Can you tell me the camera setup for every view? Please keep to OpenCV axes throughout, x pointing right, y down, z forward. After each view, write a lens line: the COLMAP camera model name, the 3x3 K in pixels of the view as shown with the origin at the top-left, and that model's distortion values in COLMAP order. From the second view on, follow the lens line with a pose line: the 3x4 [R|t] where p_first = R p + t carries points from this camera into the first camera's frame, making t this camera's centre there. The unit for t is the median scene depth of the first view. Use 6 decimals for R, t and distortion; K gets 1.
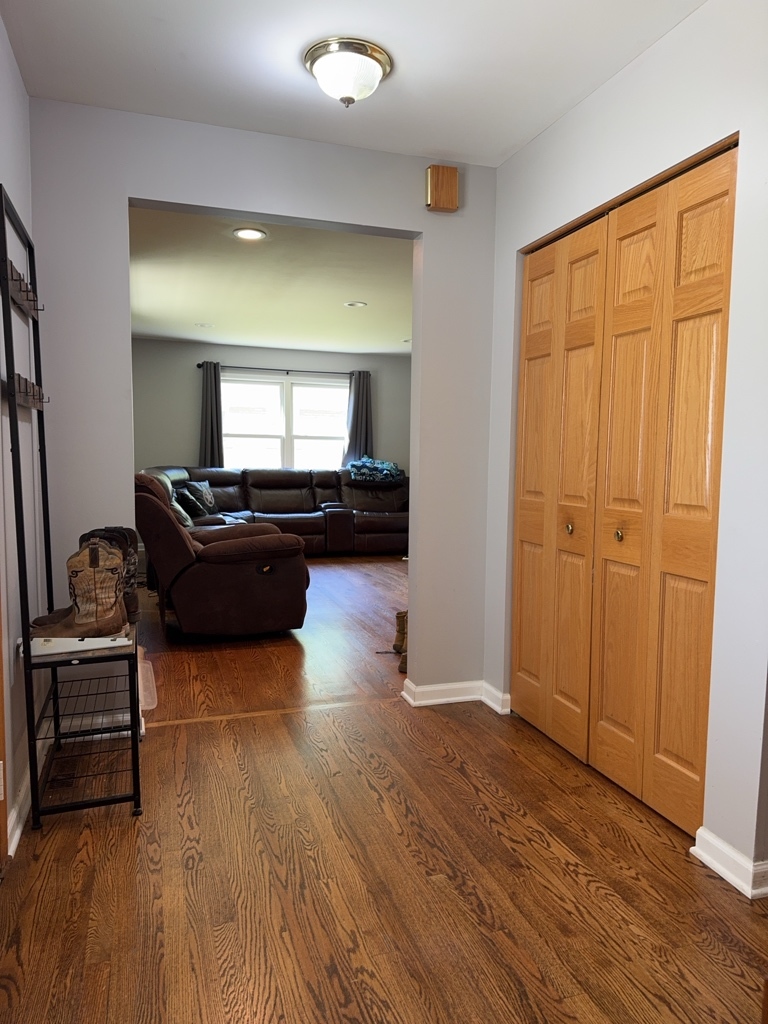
lens RADIAL K [[723.6, 0, 381.9], [0, 723.6, 516.6], [0, 0, 1]] dist [0.044286, -0.052597]
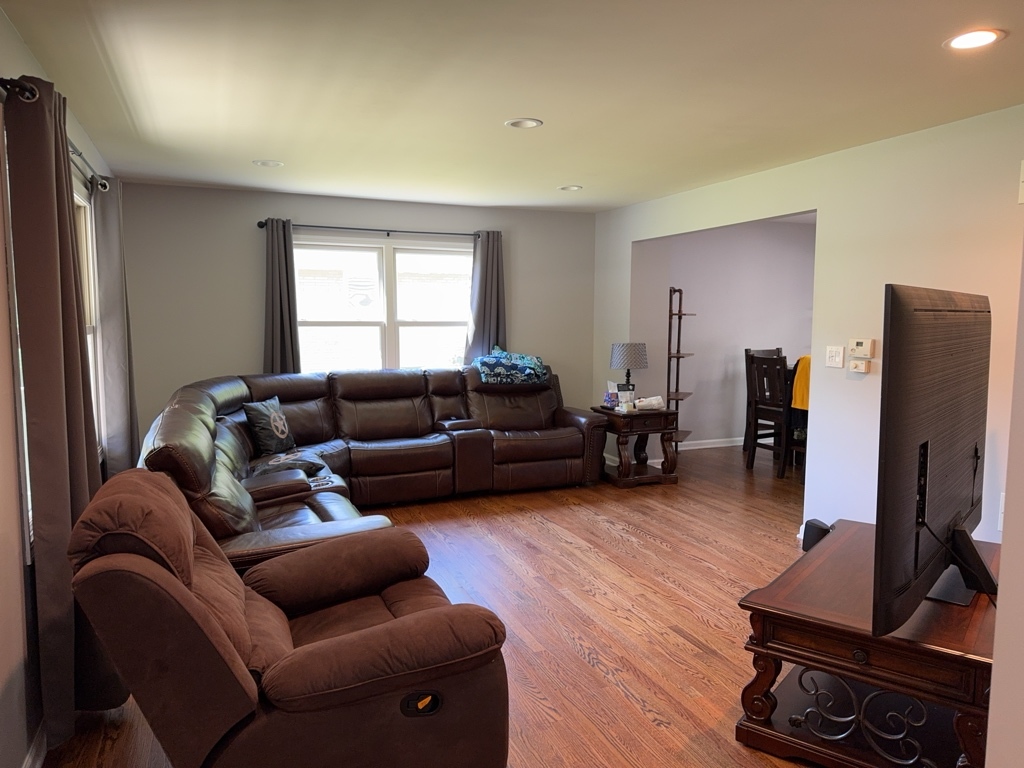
lens RADIAL K [[723.6, 0, 511.9], [0, 723.6, 377.7], [0, 0, 1]] dist [0.044286, -0.052597]
pose [[0.996720, -0.018284, 0.078838, -0.068983], [0.017725, 0.999813, 0.007787, -0.061310], [-0.078966, -0.006364, 0.996857, 0.282037]]
